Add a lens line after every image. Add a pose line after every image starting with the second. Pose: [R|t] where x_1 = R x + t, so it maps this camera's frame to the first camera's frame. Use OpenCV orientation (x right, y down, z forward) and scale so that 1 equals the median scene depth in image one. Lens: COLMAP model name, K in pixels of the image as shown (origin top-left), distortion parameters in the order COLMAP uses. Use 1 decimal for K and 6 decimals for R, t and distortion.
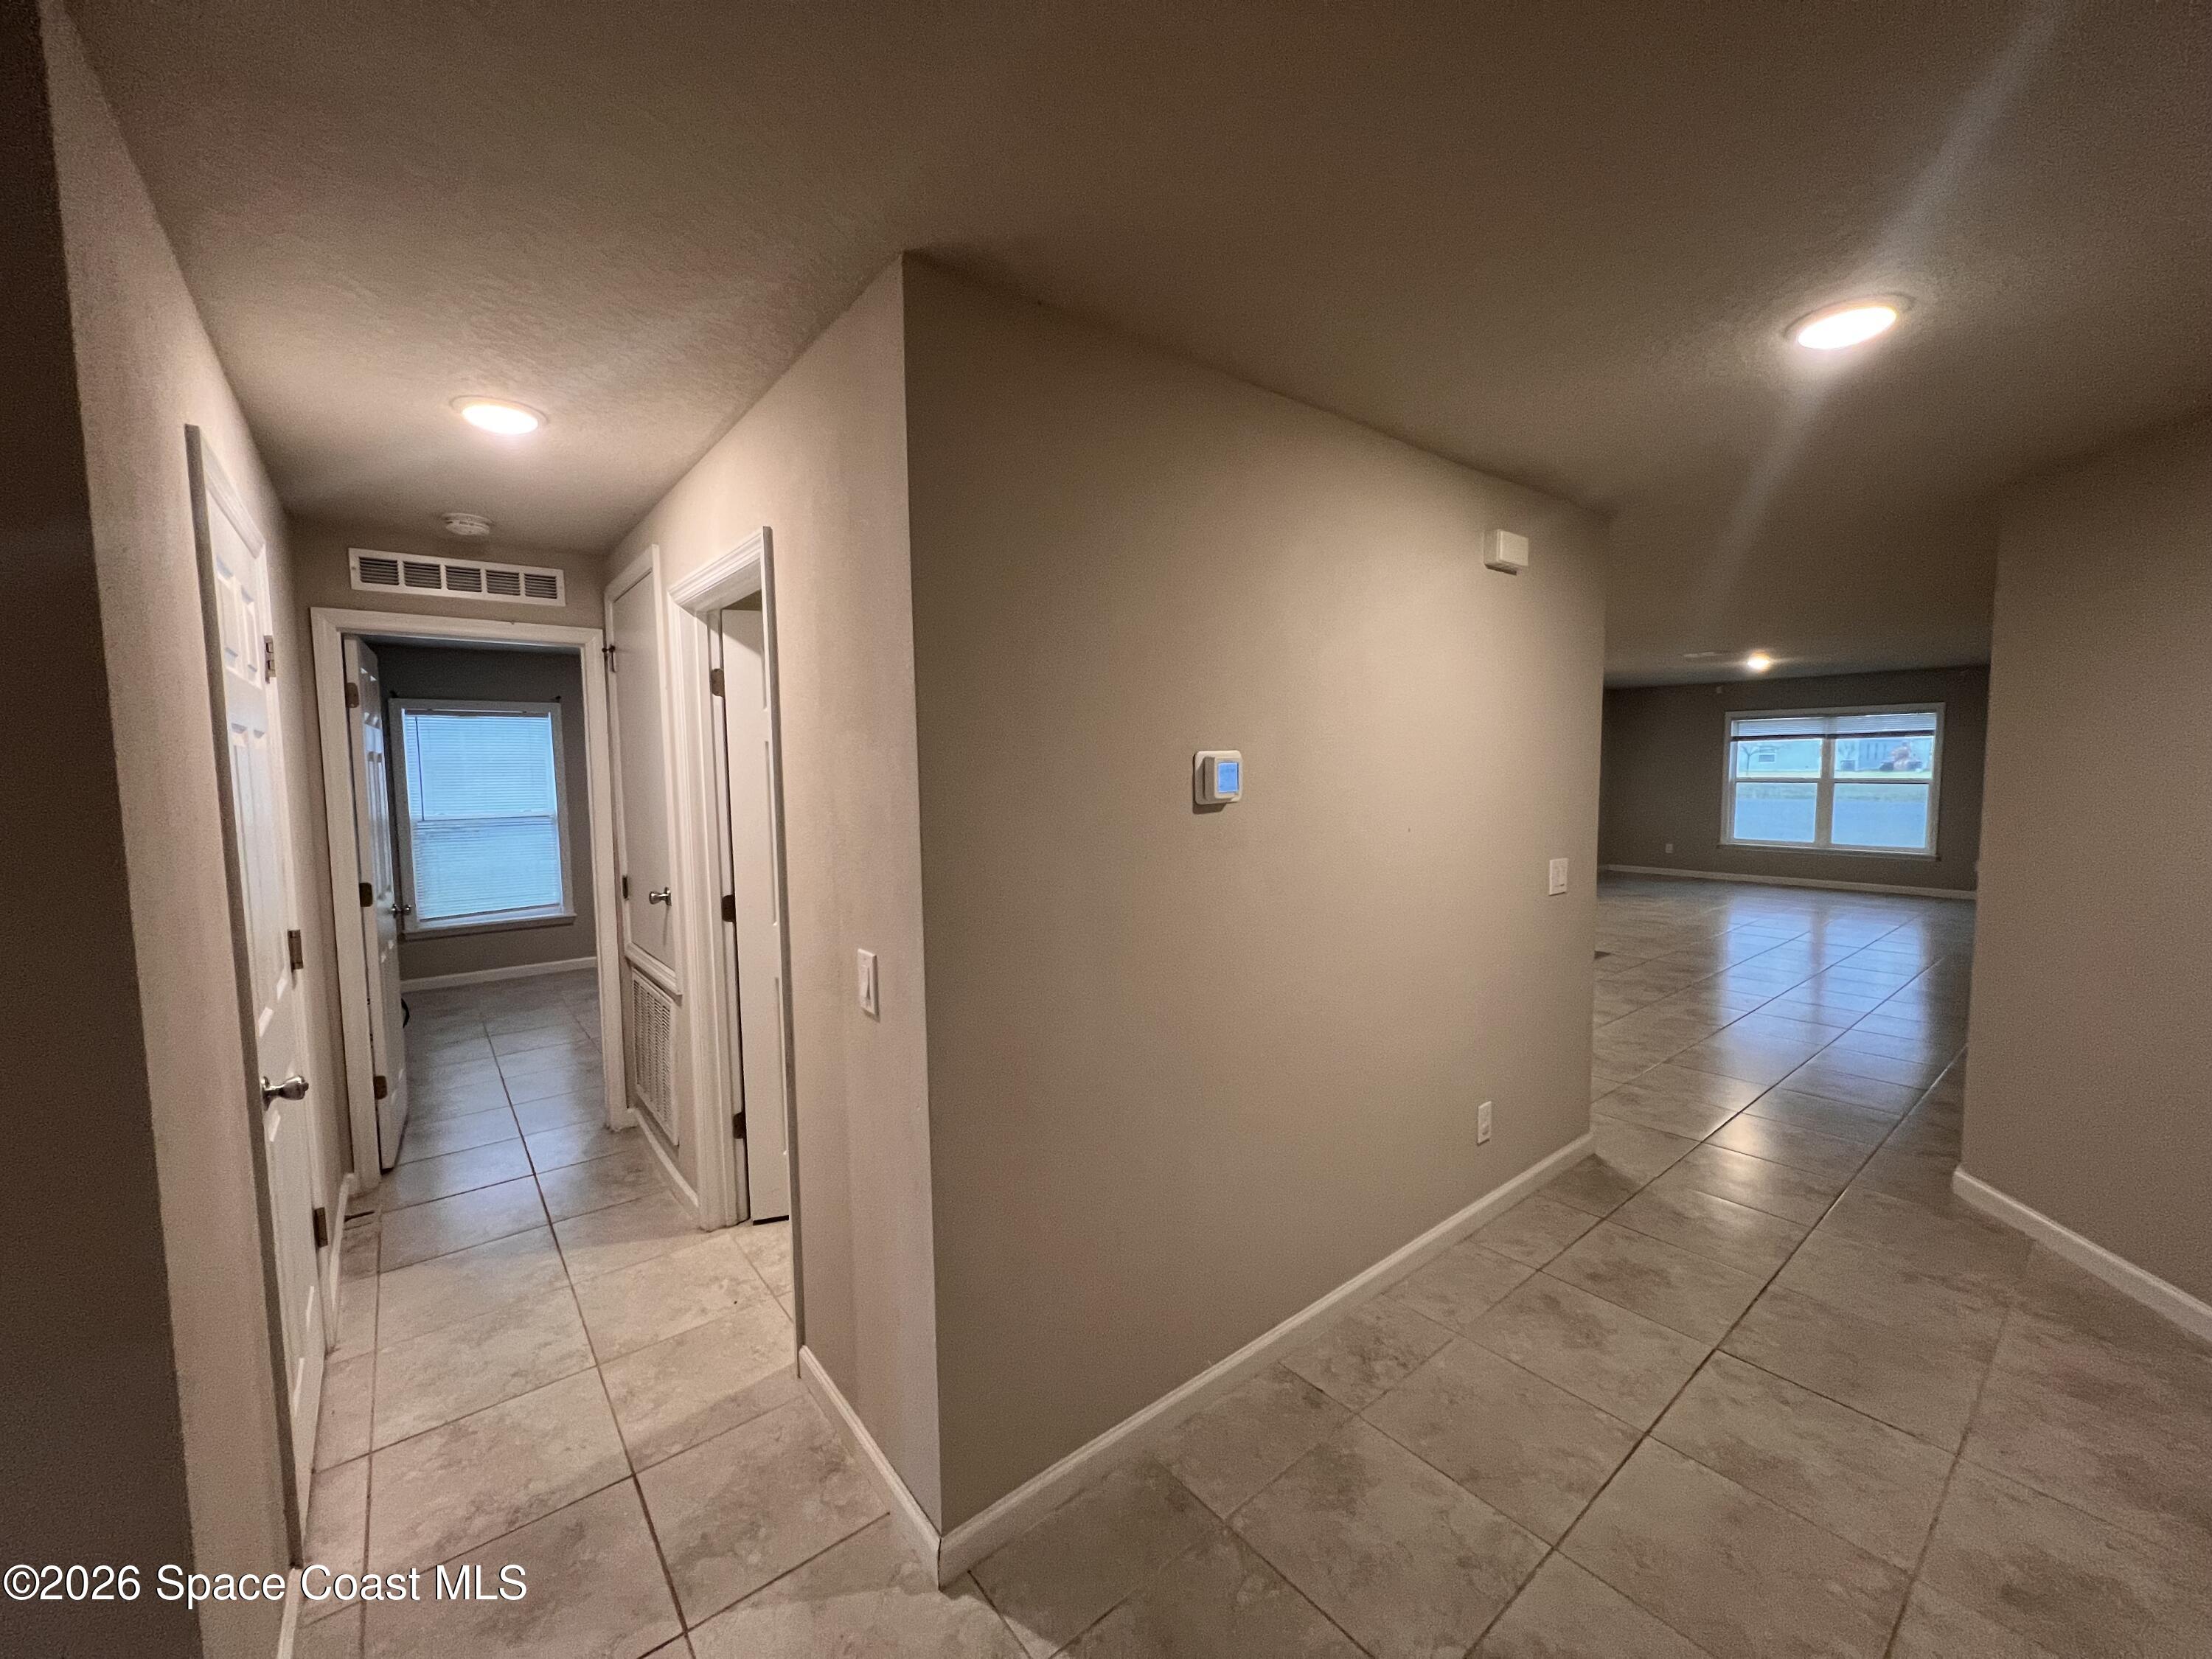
lens RADIAL K [[880.8, 0, 1099.8], [0, 880.8, 838.8], [0, 0, 1]] dist [-0.001672, 0.000712]
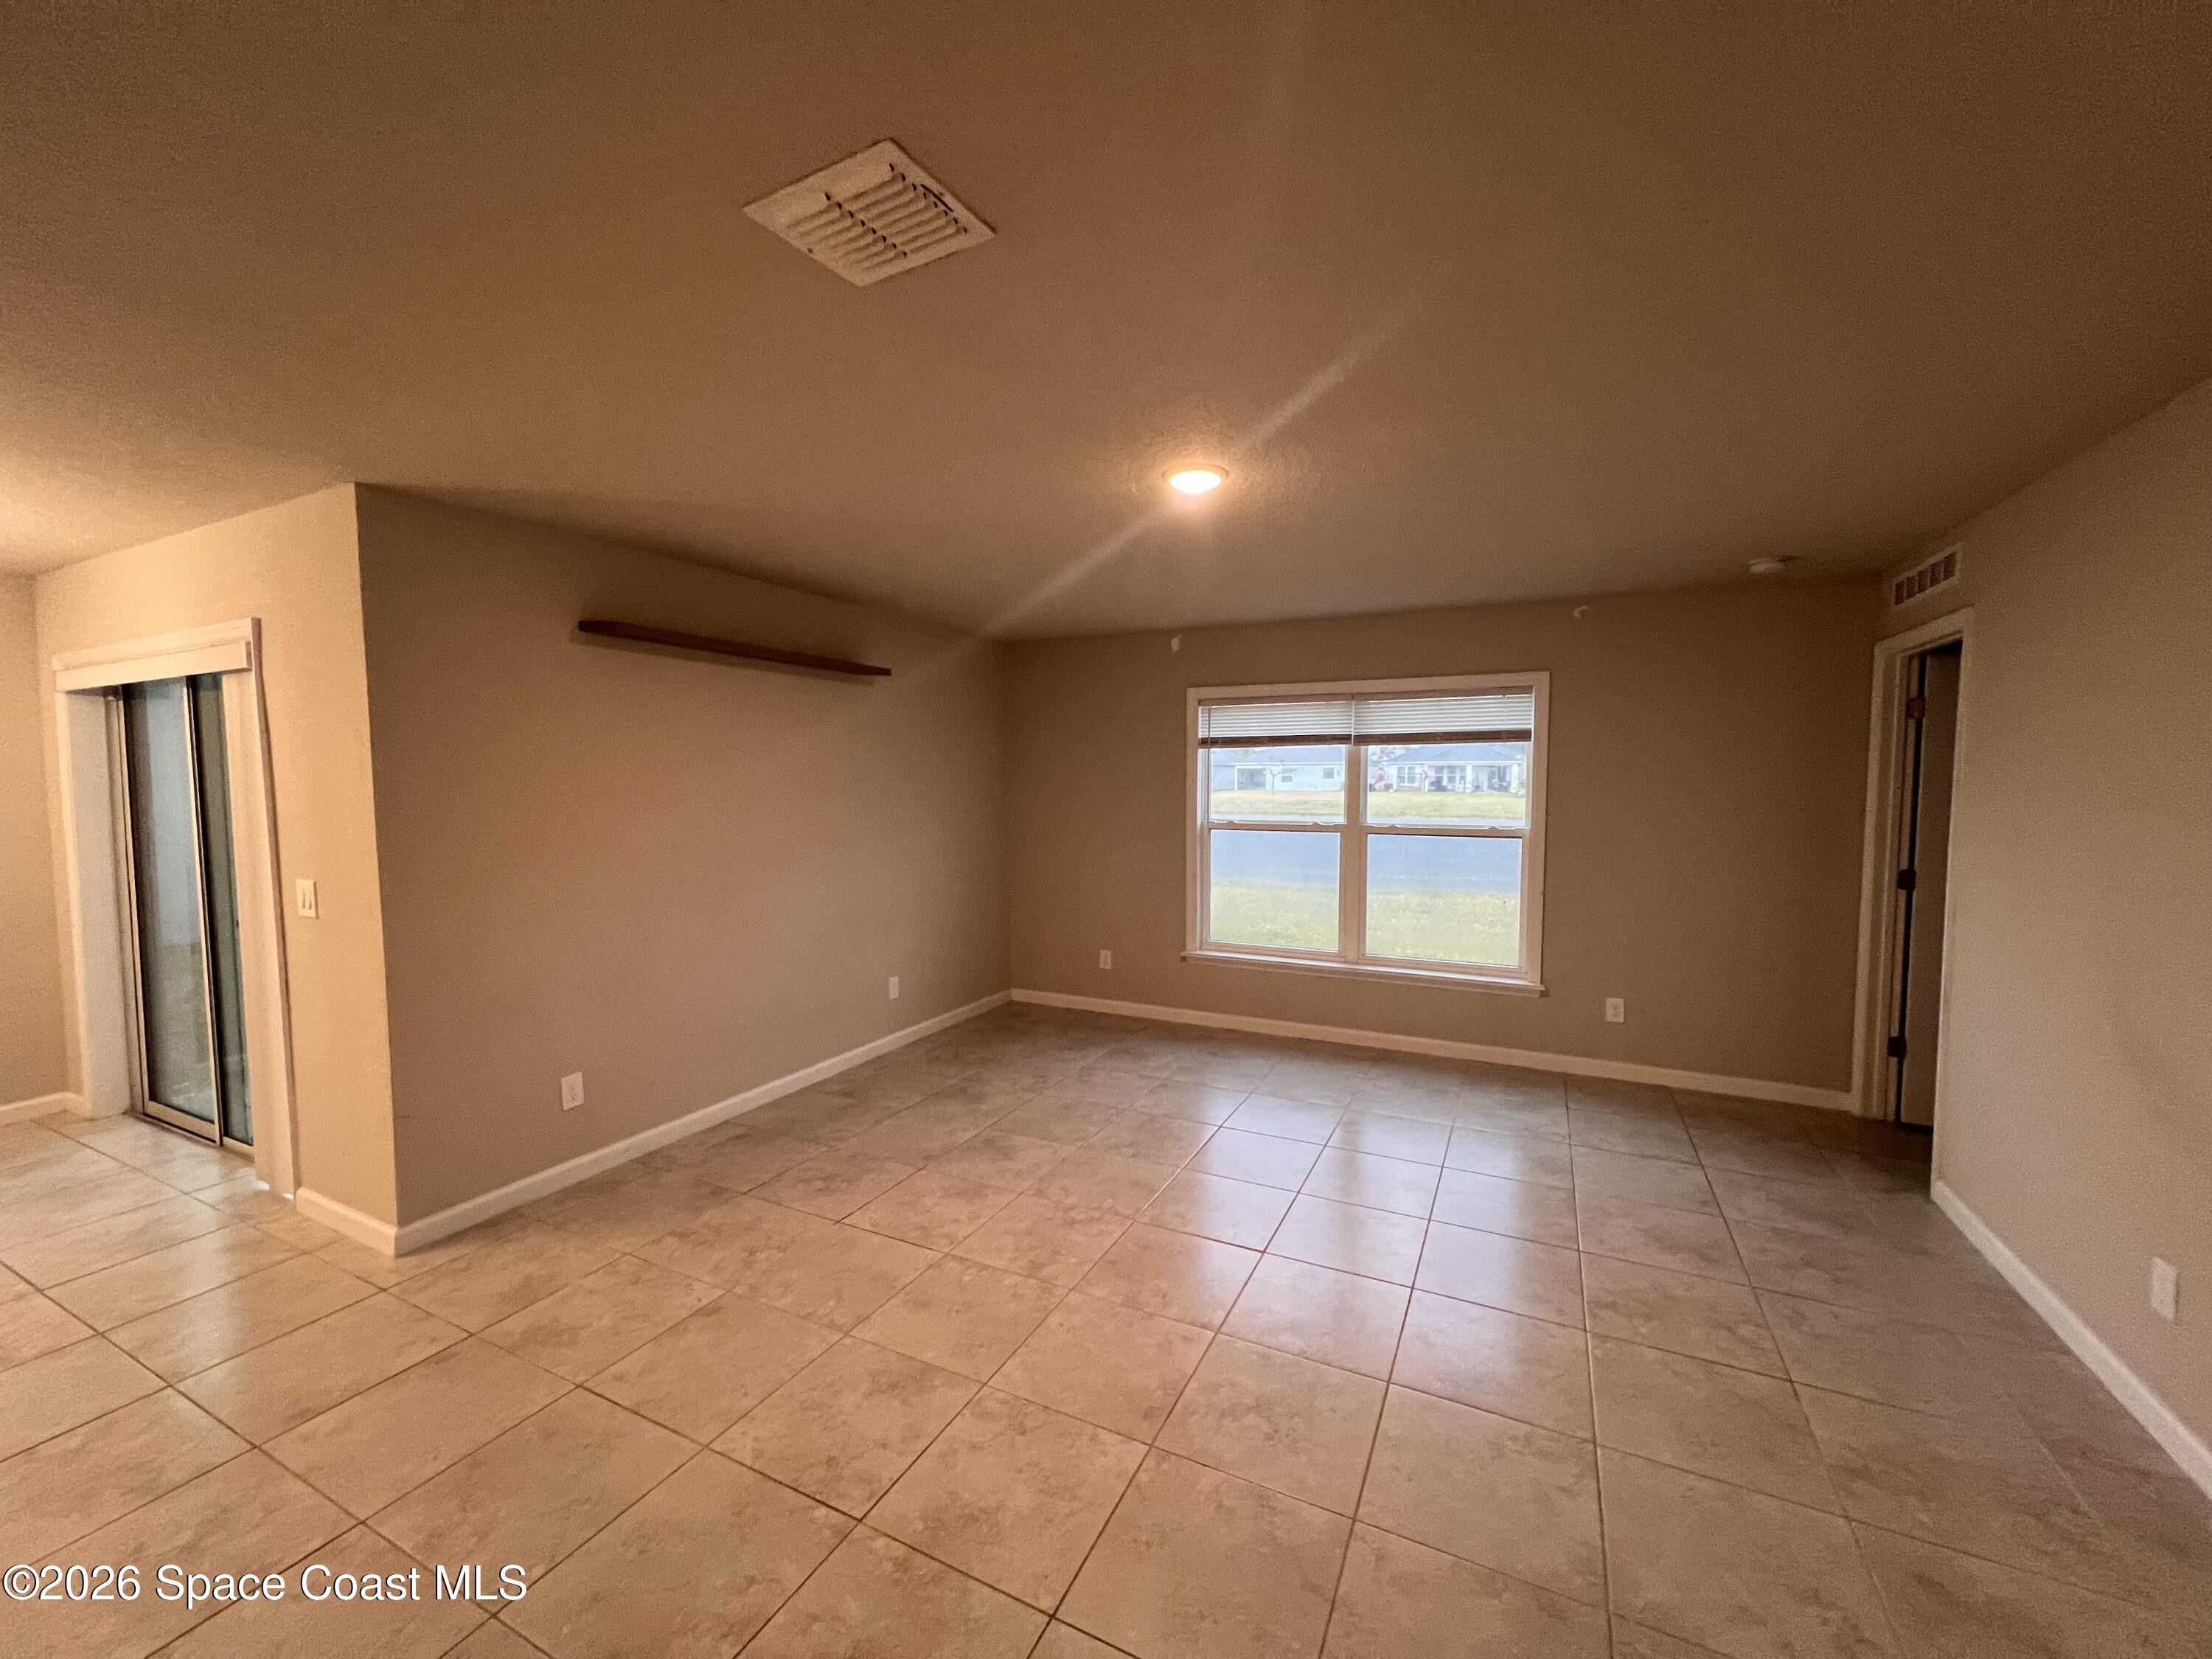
lens RADIAL K [[880.8, 0, 1108.9], [0, 880.8, 821.9], [0, 0, 1]] dist [-0.001672, 0.000712]
pose [[0.902646, -0.007425, 0.430319, 0.490484], [0.022563, 0.999293, -0.030086, -0.058918], [-0.429791, 0.036866, 0.902175, 0.616031]]
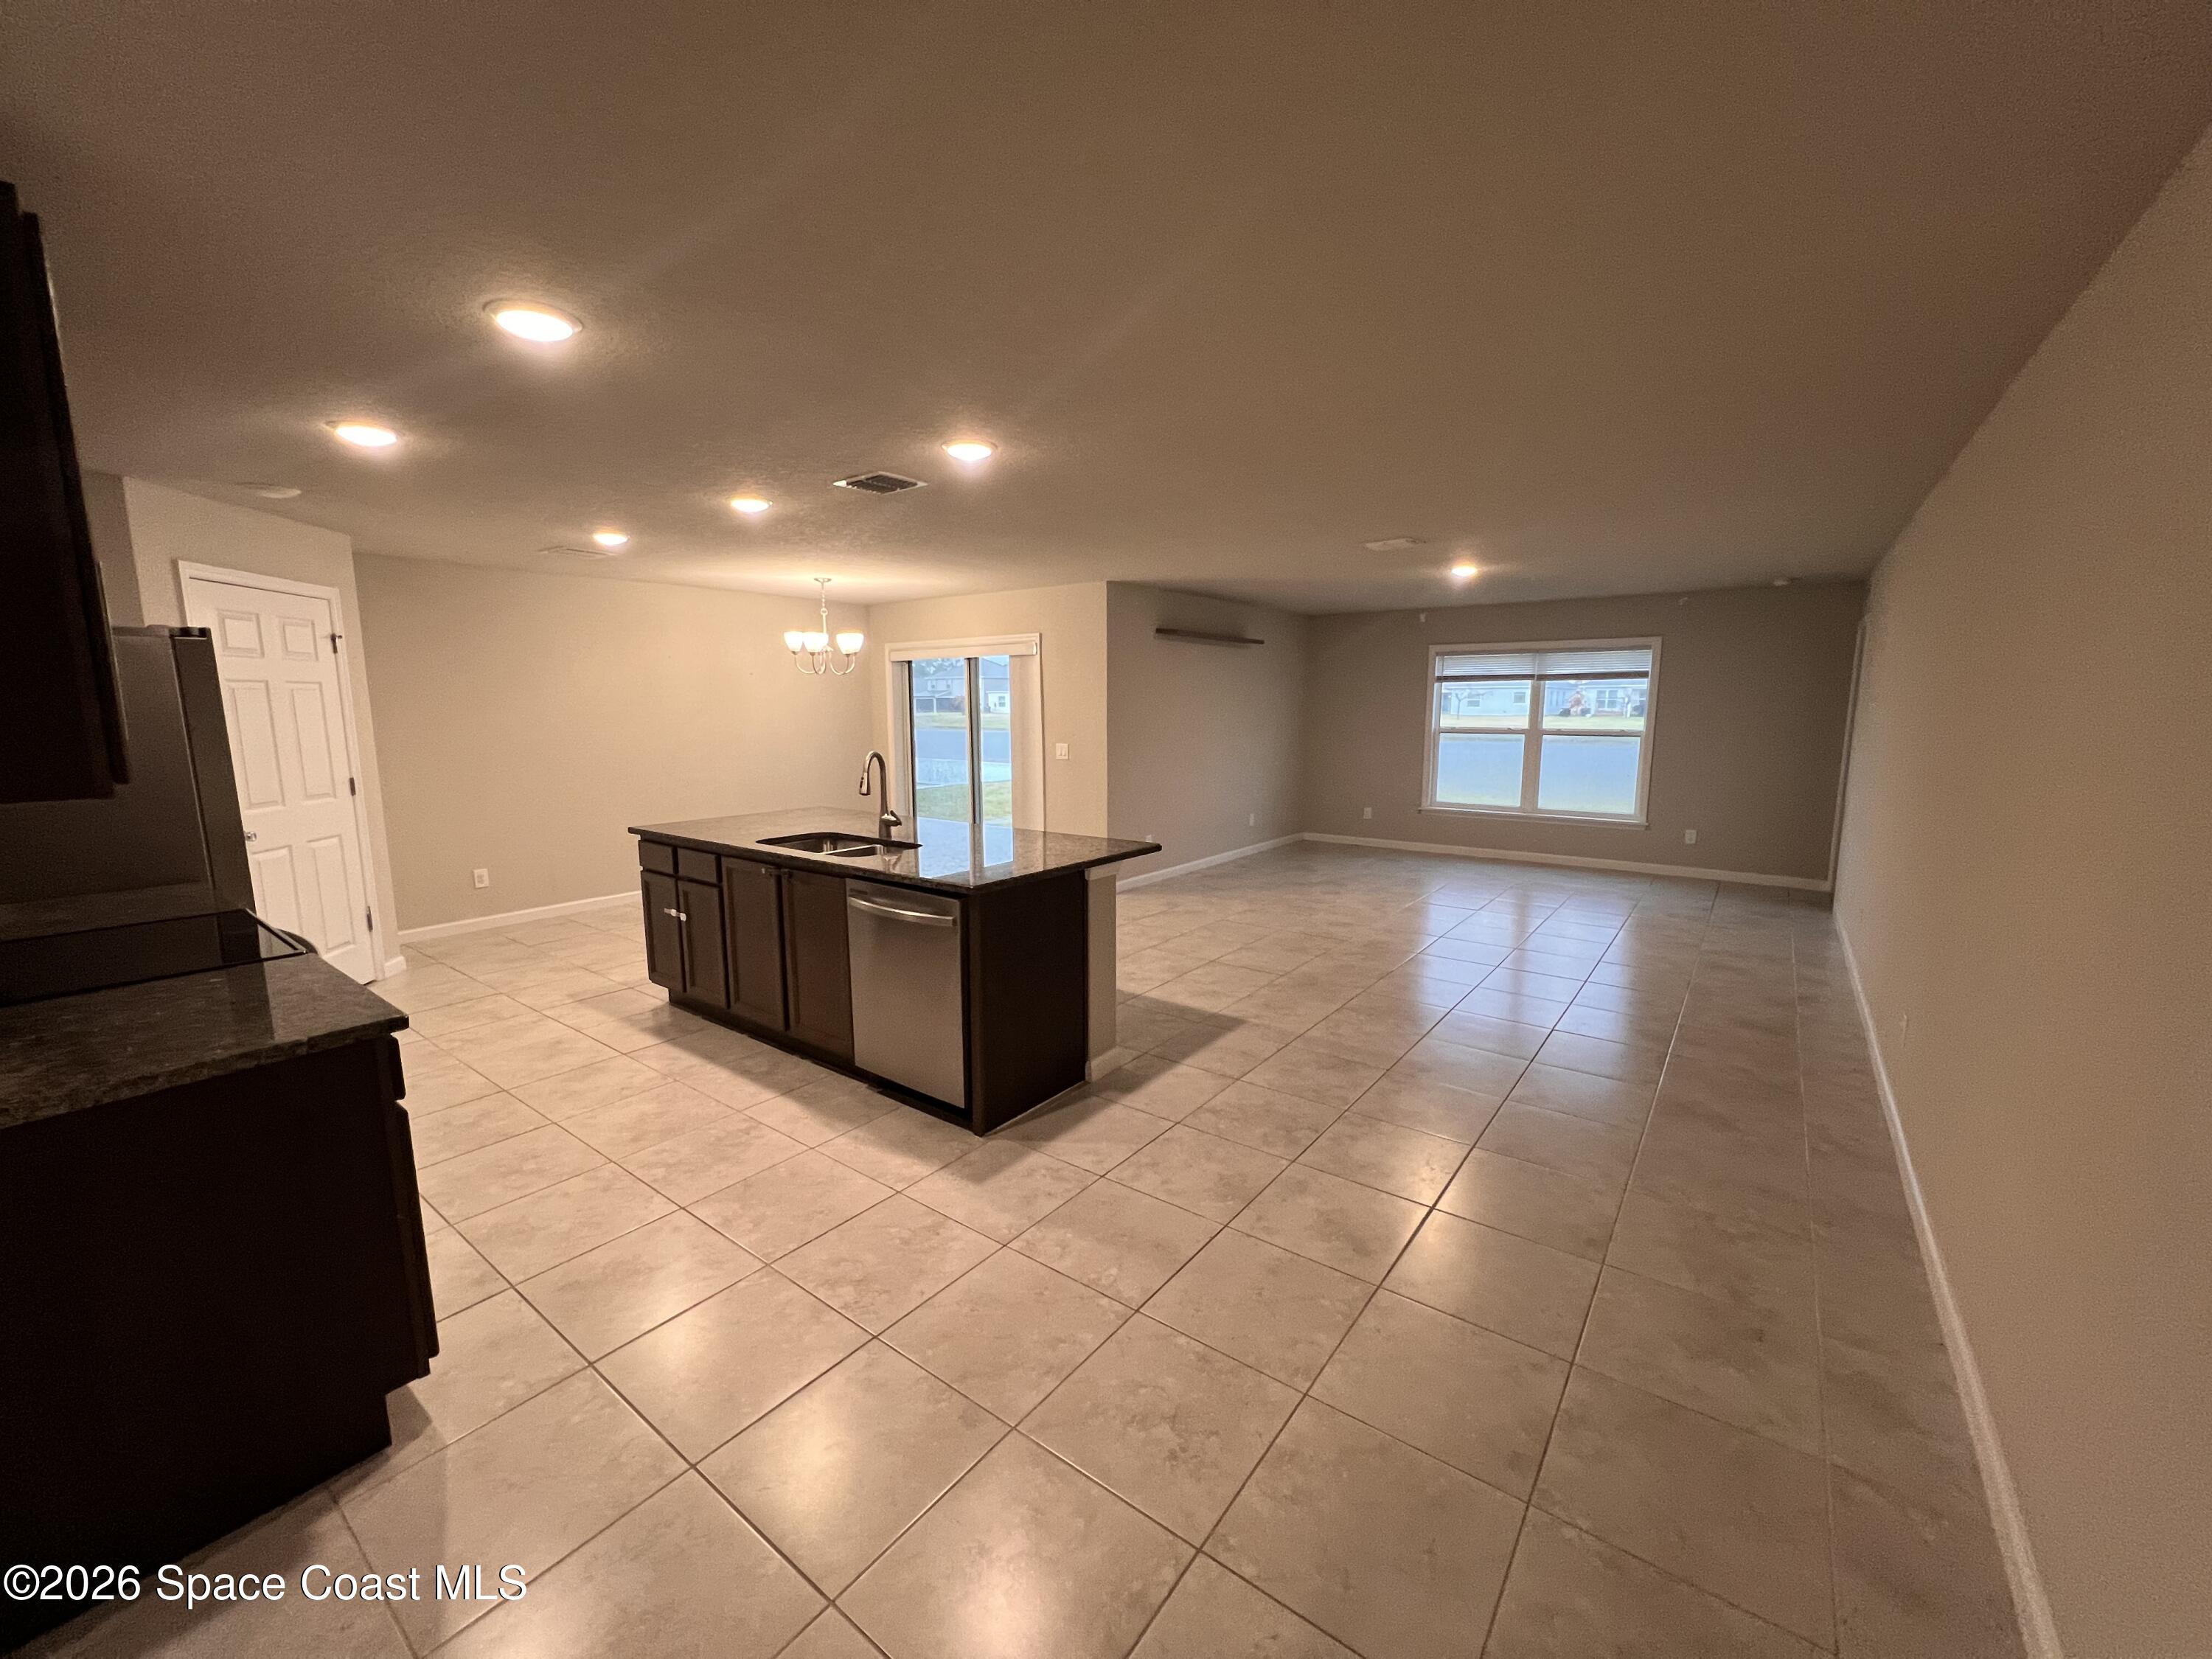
lens RADIAL K [[880.8, 0, 1103.0], [0, 880.8, 833.4], [0, 0, 1]] dist [-0.001672, 0.000712]
pose [[0.968438, -0.024512, 0.248044, 0.230449], [0.008921, 0.997924, 0.063785, -0.027730], [-0.249093, -0.059559, 0.966646, 0.301548]]
